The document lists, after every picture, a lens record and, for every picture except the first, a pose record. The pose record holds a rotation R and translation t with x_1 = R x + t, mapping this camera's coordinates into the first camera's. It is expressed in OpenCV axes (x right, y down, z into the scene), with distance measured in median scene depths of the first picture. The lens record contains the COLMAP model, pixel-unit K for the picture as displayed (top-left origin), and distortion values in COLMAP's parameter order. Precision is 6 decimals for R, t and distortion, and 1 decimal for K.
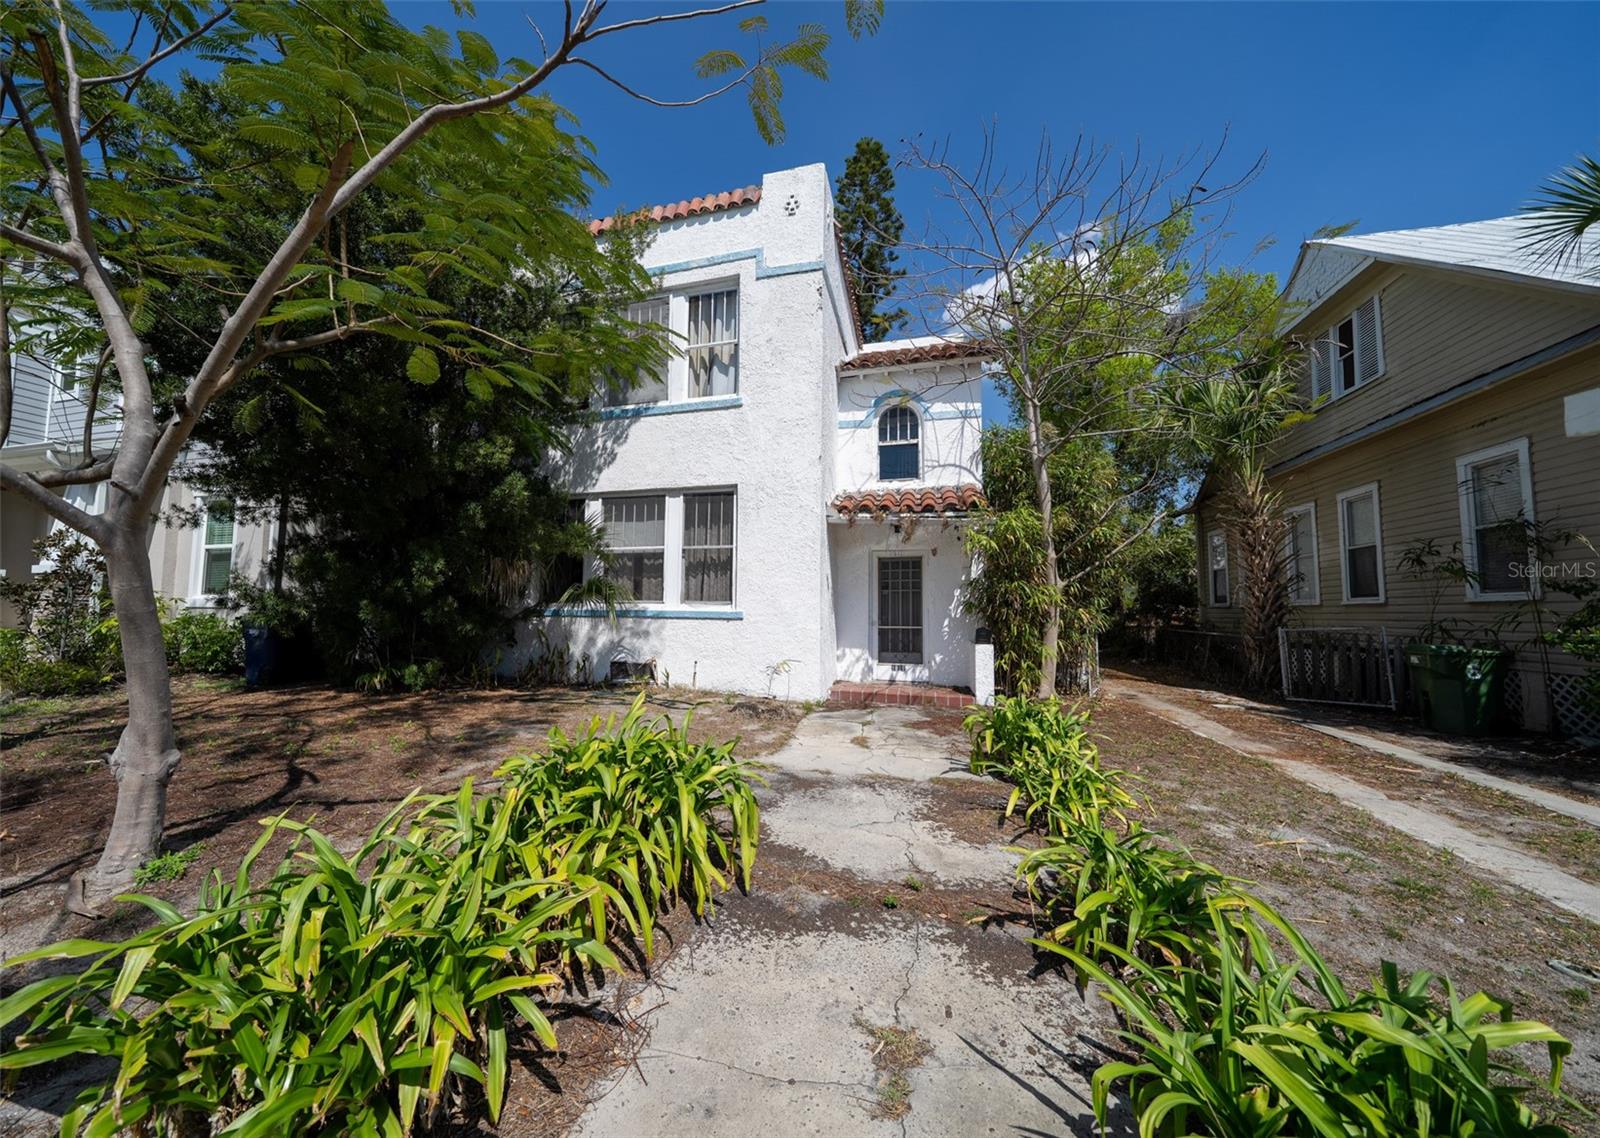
lens RADIAL K [[534.9, 0, 791.5], [0, 534.9, 564.6], [0, 0, 1]] dist [0.000445, -0.000005]
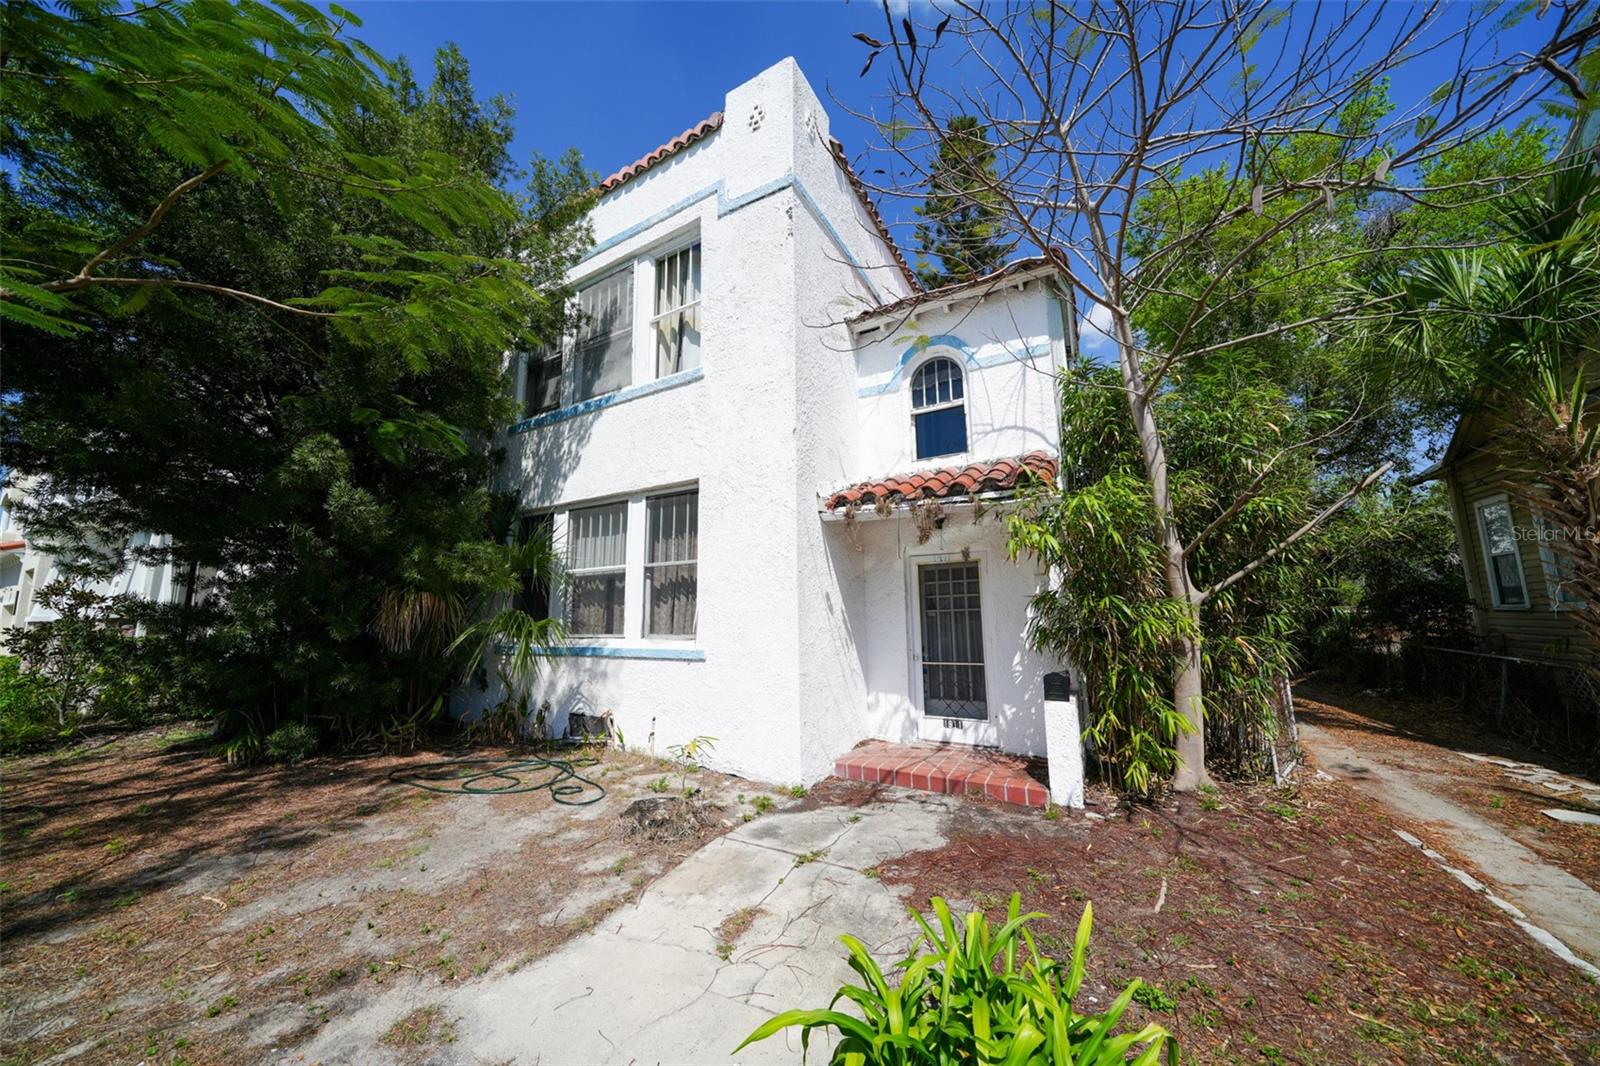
lens RADIAL K [[541.4, 0, 800.8], [0, 541.4, 535.6], [0, 0, 1]] dist [-0.002641, 0.000037]
pose [[0.971851, -0.060746, -0.227631, 0.192517], [0.044323, 0.996077, -0.076584, -0.004563], [0.231390, 0.064339, 0.970731, 0.273616]]
